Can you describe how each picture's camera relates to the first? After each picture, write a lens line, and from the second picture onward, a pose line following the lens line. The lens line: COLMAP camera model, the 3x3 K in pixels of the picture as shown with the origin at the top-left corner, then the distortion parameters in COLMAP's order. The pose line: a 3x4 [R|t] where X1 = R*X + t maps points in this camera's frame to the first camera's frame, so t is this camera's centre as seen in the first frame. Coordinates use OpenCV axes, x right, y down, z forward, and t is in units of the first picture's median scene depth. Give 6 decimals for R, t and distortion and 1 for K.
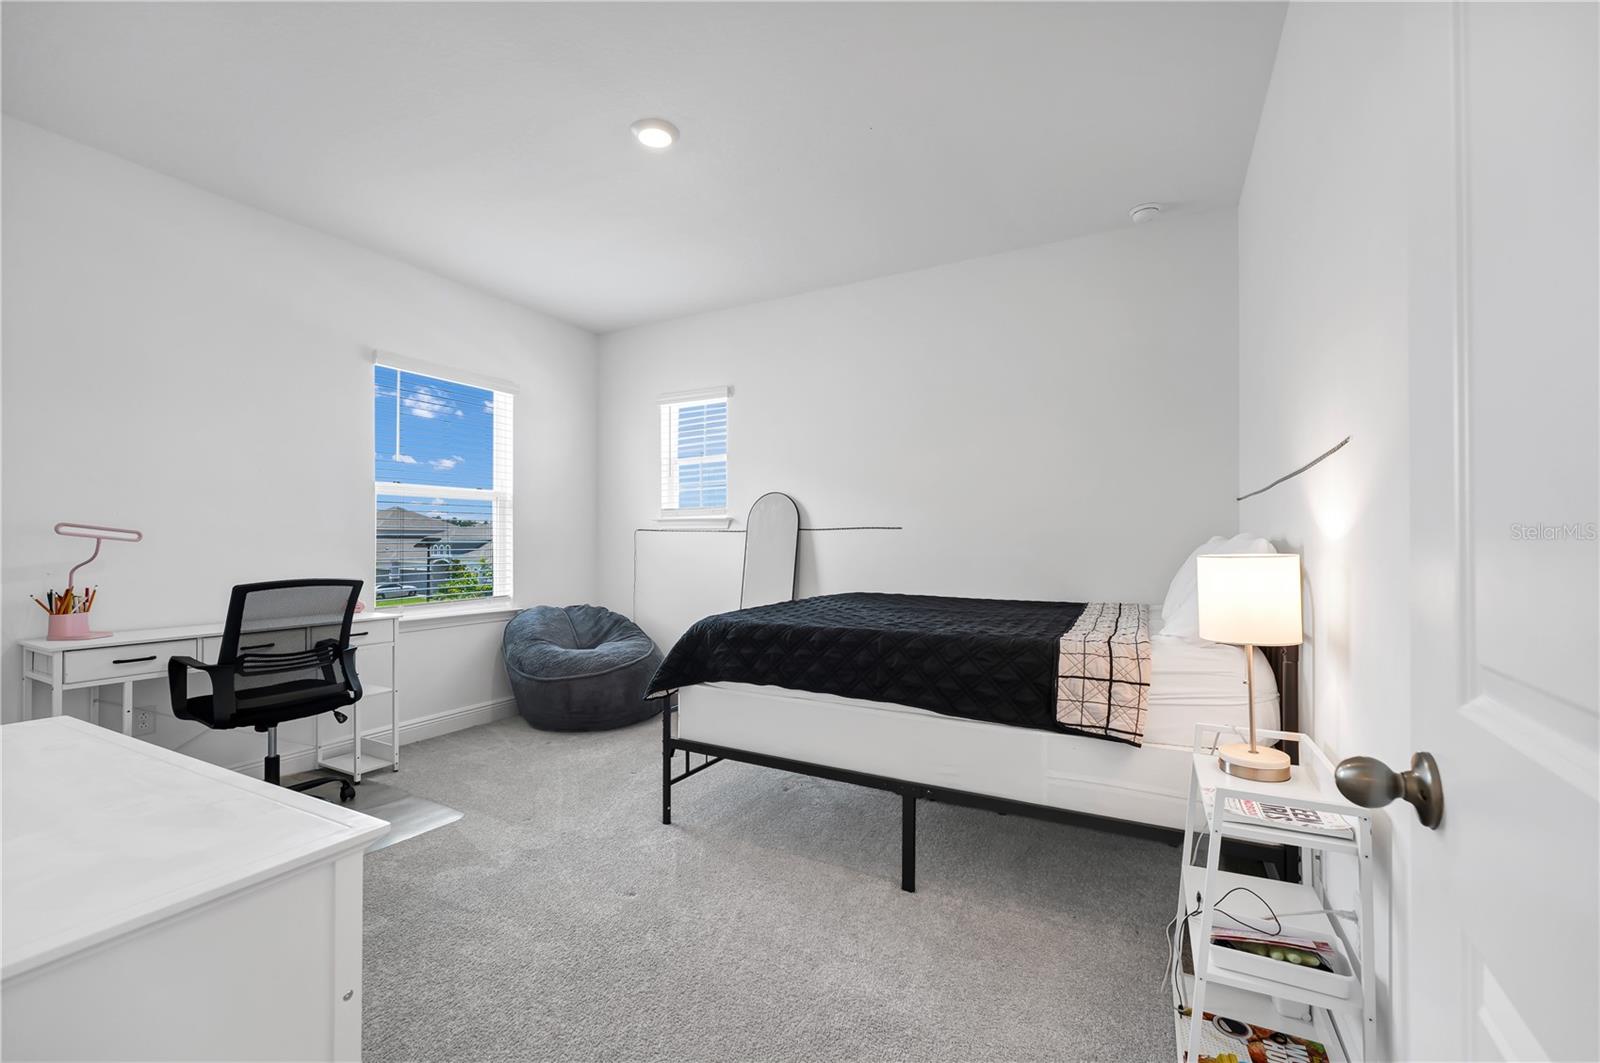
lens RADIAL K [[661.8, 0, 812.7], [0, 661.8, 535.6], [0, 0, 1]] dist [0.002191, 0.000034]
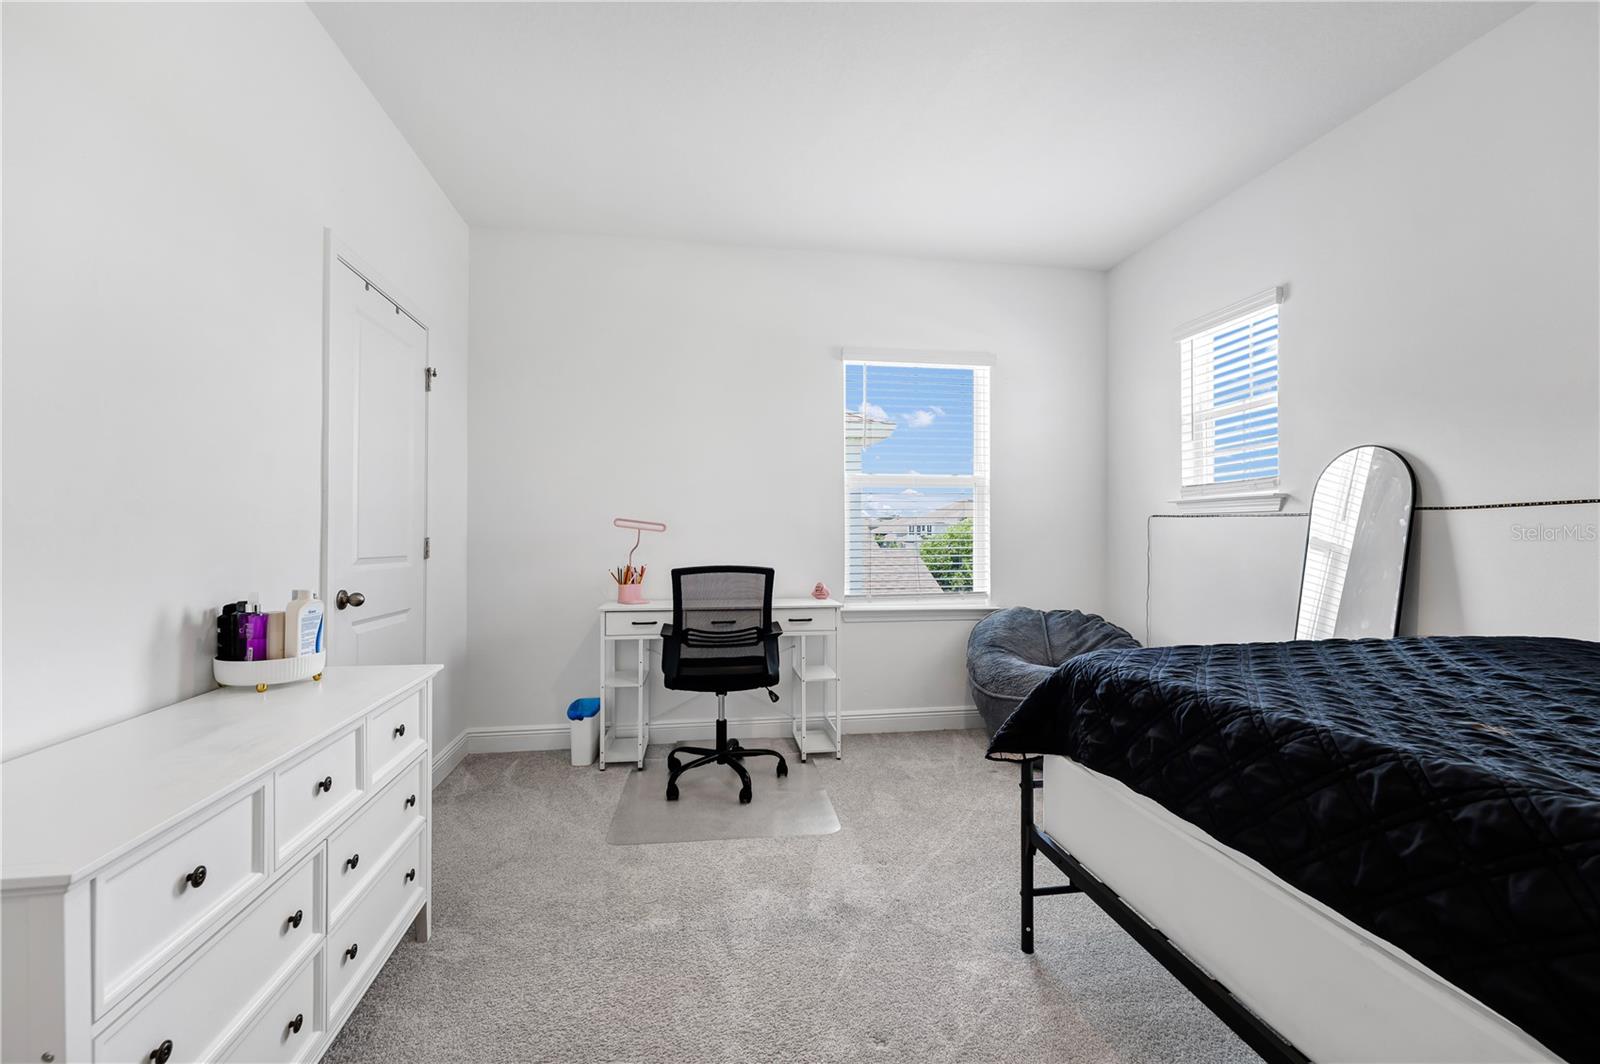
lens RADIAL K [[671.3, 0, 798.8], [0, 671.3, 535.3], [0, 0, 1]] dist [0.000993, -0.000085]
pose [[0.602611, 0.002503, -0.798031, 0.142248], [0.007456, 0.999934, 0.008766, 0.005037], [0.798000, -0.011233, 0.602553, 0.320421]]
